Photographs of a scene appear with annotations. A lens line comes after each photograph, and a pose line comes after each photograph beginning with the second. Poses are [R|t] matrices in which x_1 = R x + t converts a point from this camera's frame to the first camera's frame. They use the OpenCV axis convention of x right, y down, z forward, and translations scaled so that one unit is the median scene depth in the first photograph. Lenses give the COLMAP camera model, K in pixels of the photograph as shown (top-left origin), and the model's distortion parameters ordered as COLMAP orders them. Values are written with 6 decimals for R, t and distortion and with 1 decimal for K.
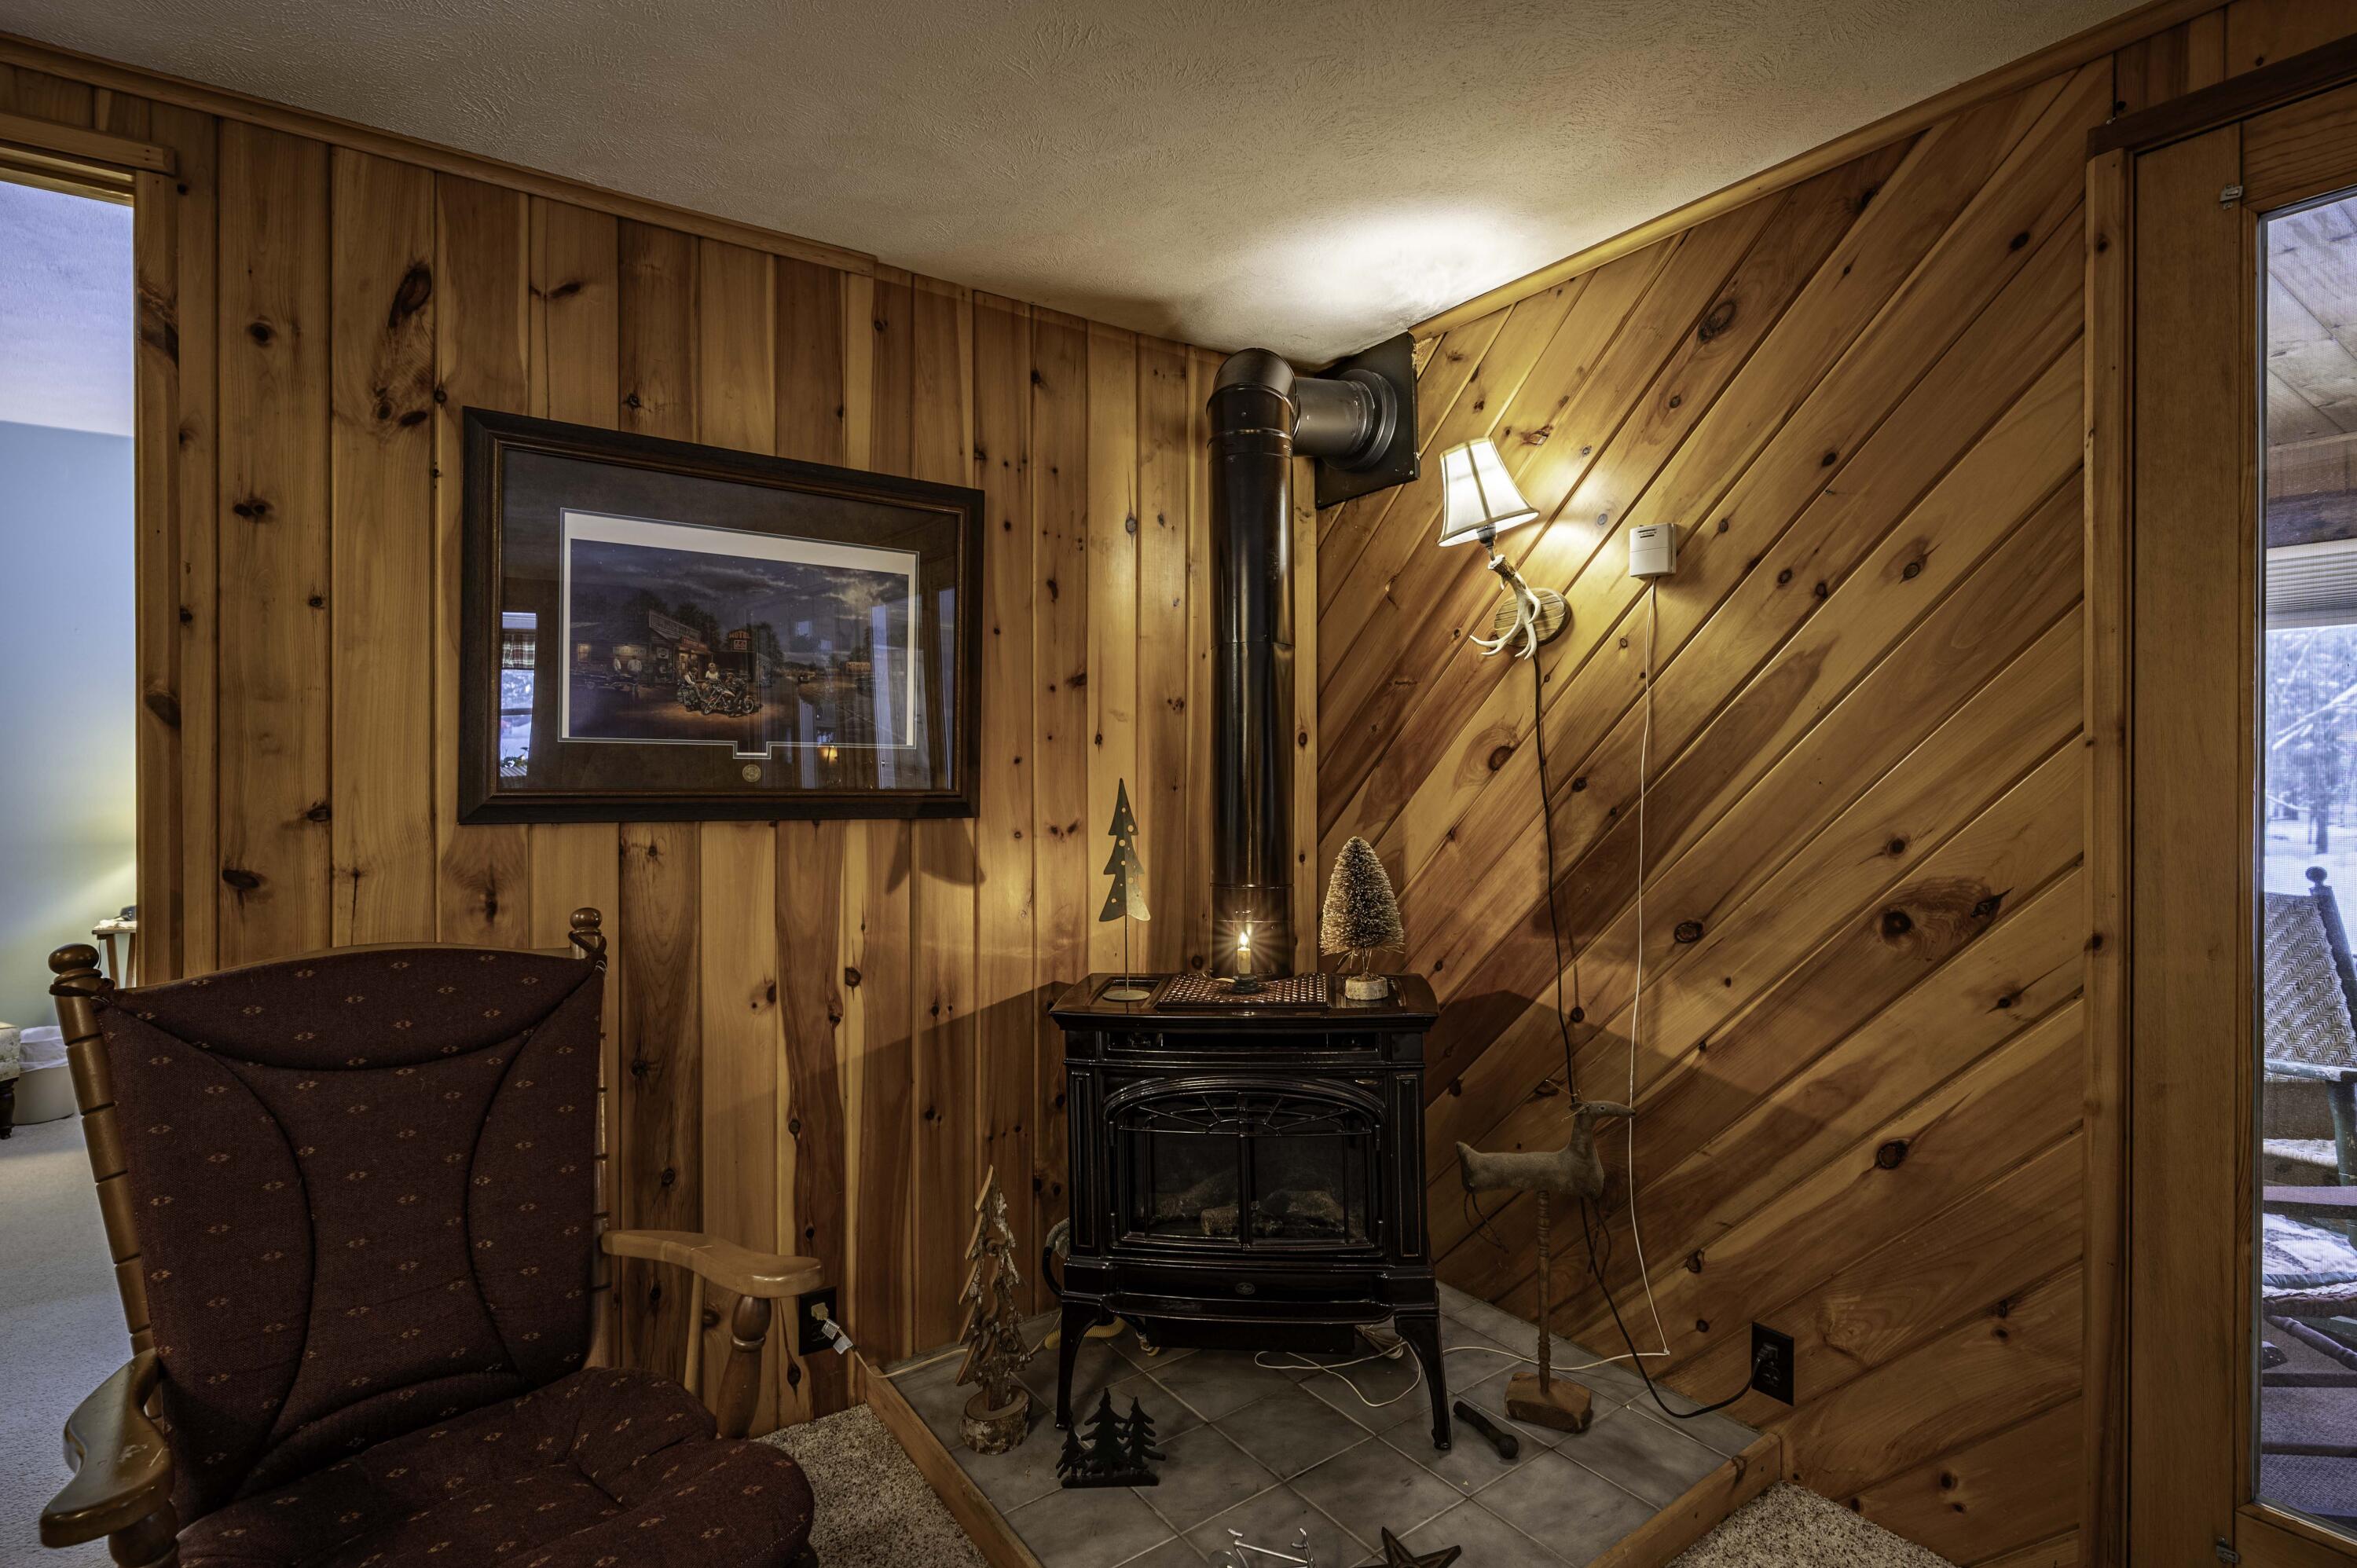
lens RADIAL K [[1139.0, 0, 1186.8], [0, 1139.0, 775.6], [0, 0, 1]] dist [-0.002339, 0.000518]
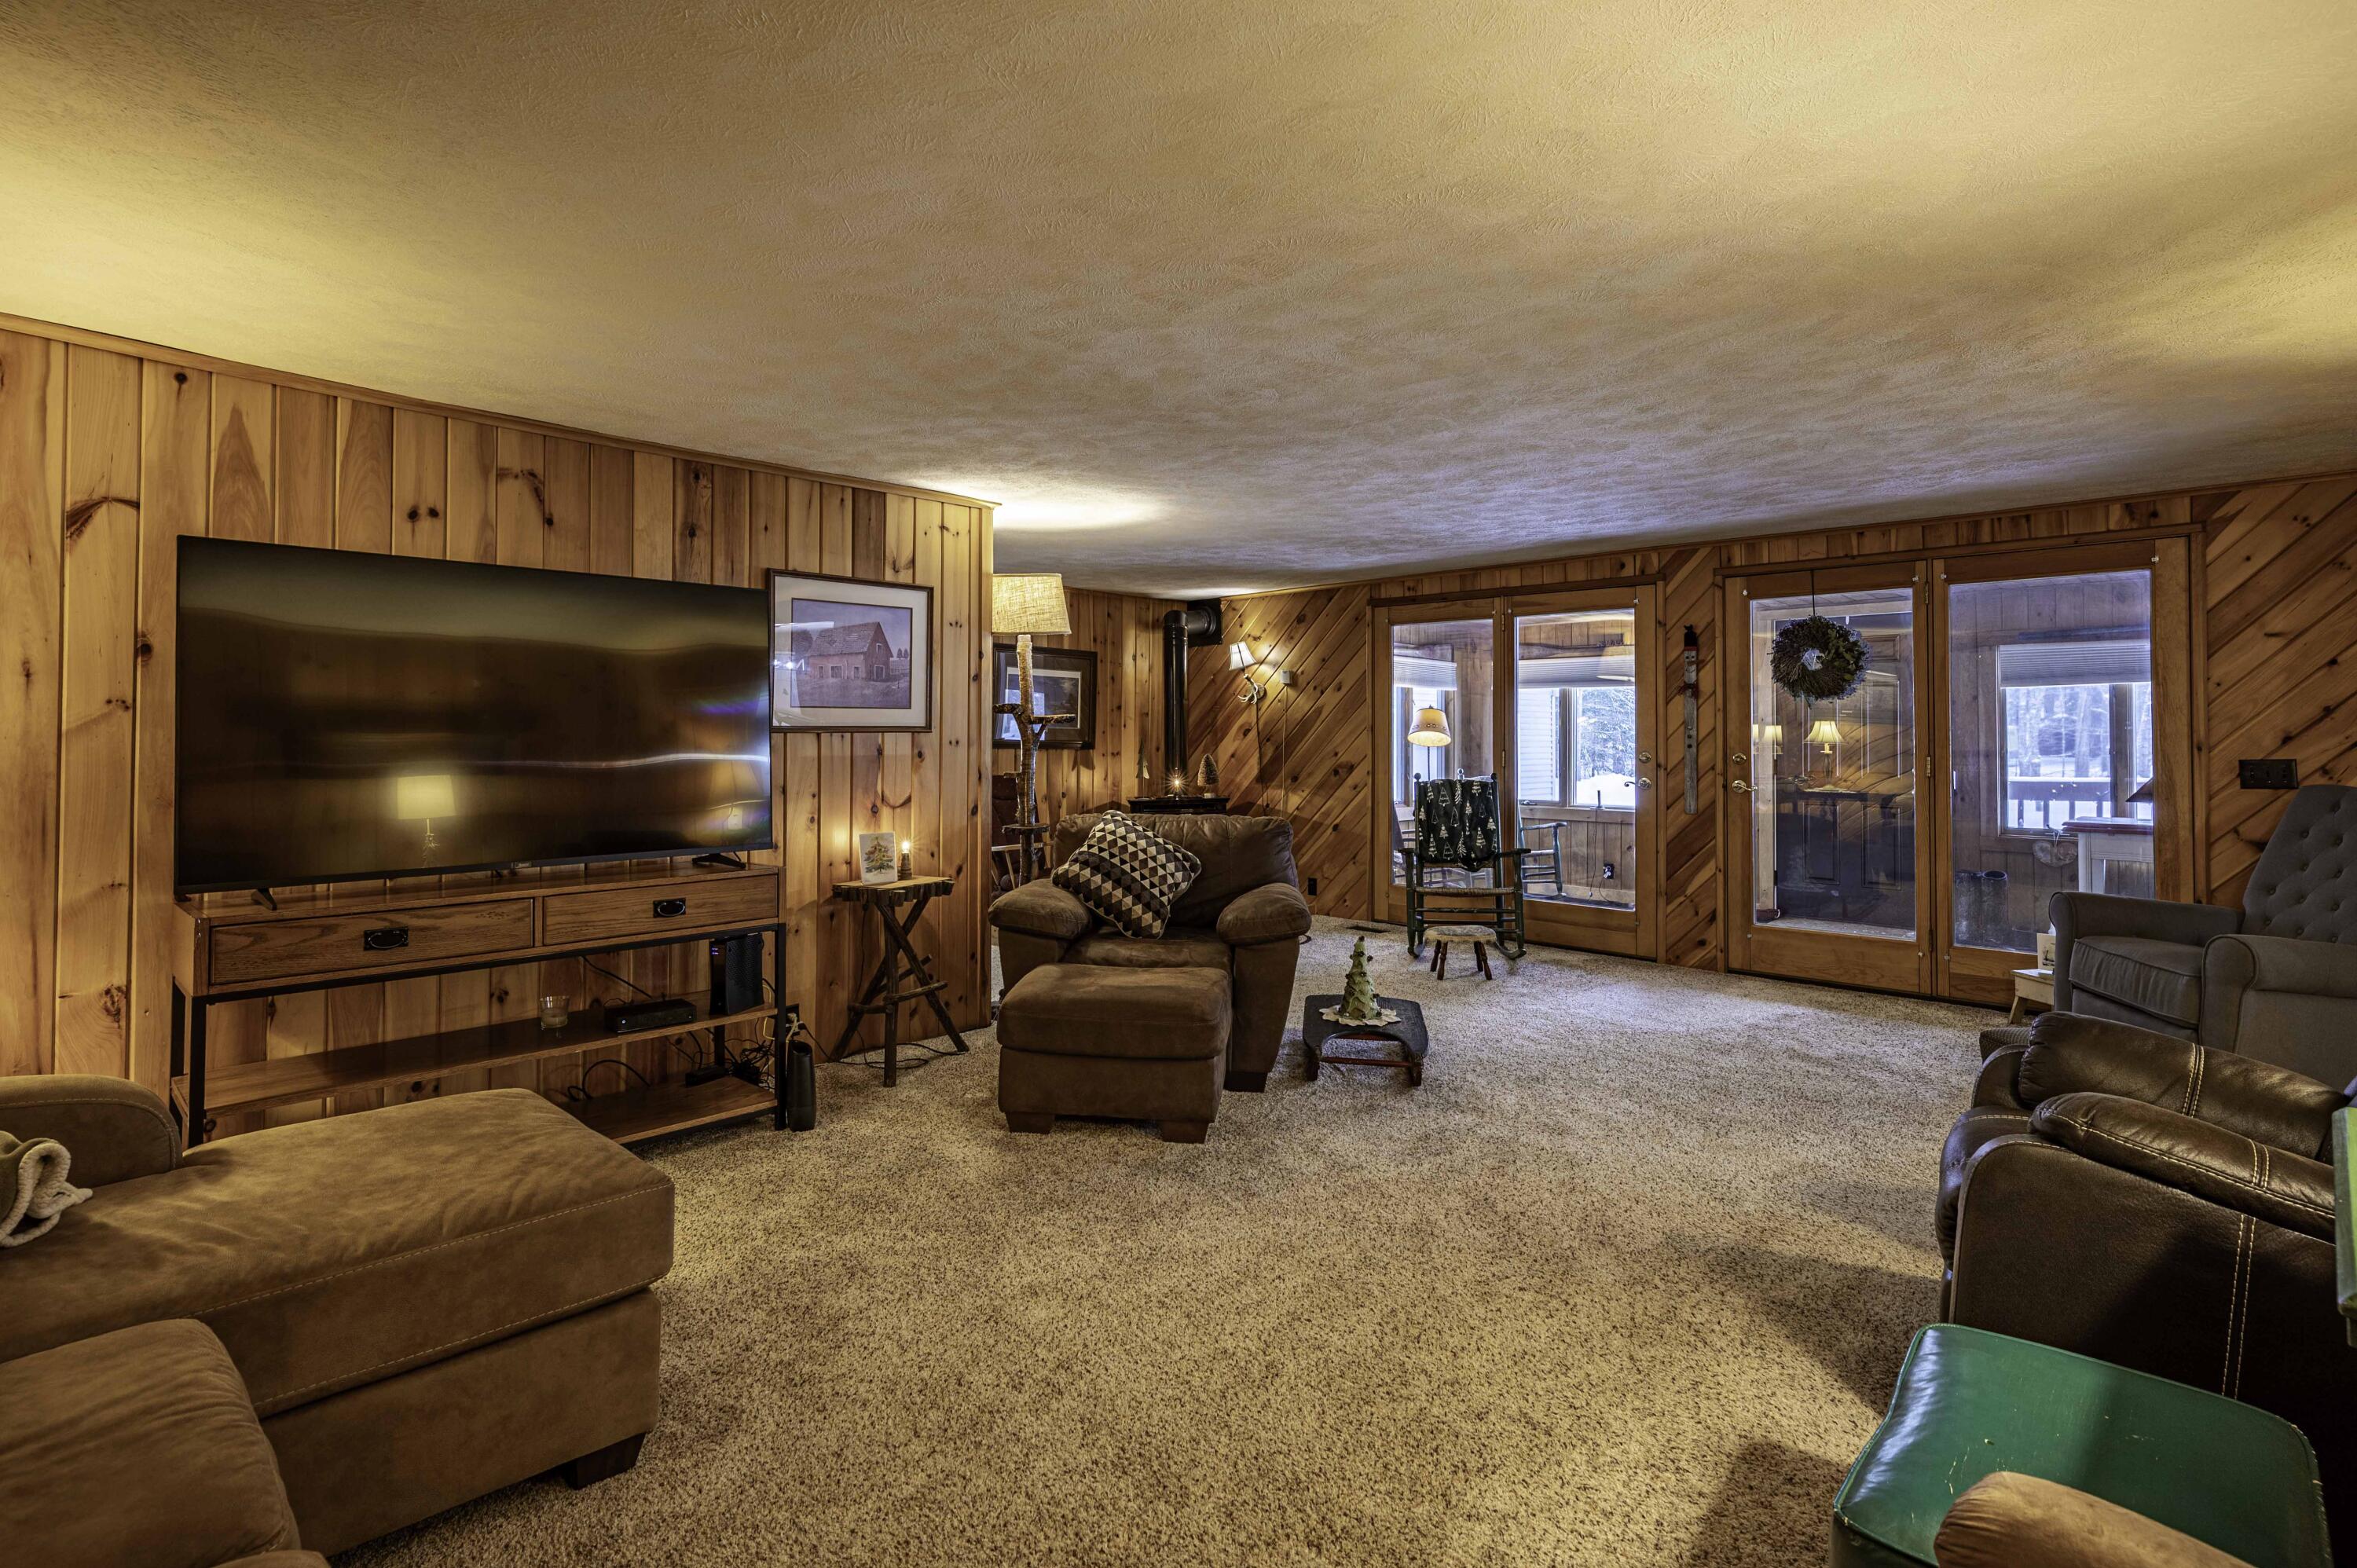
lens RADIAL K [[1139.0, 0, 1186.8], [0, 1139.0, 775.6], [0, 0, 1]] dist [-0.002339, 0.000518]
pose [[0.981126, -0.004350, 0.193319, -0.599074], [-0.001823, 0.999494, 0.031741, 0.007439], [-0.193360, -0.031494, 0.980622, -2.471223]]
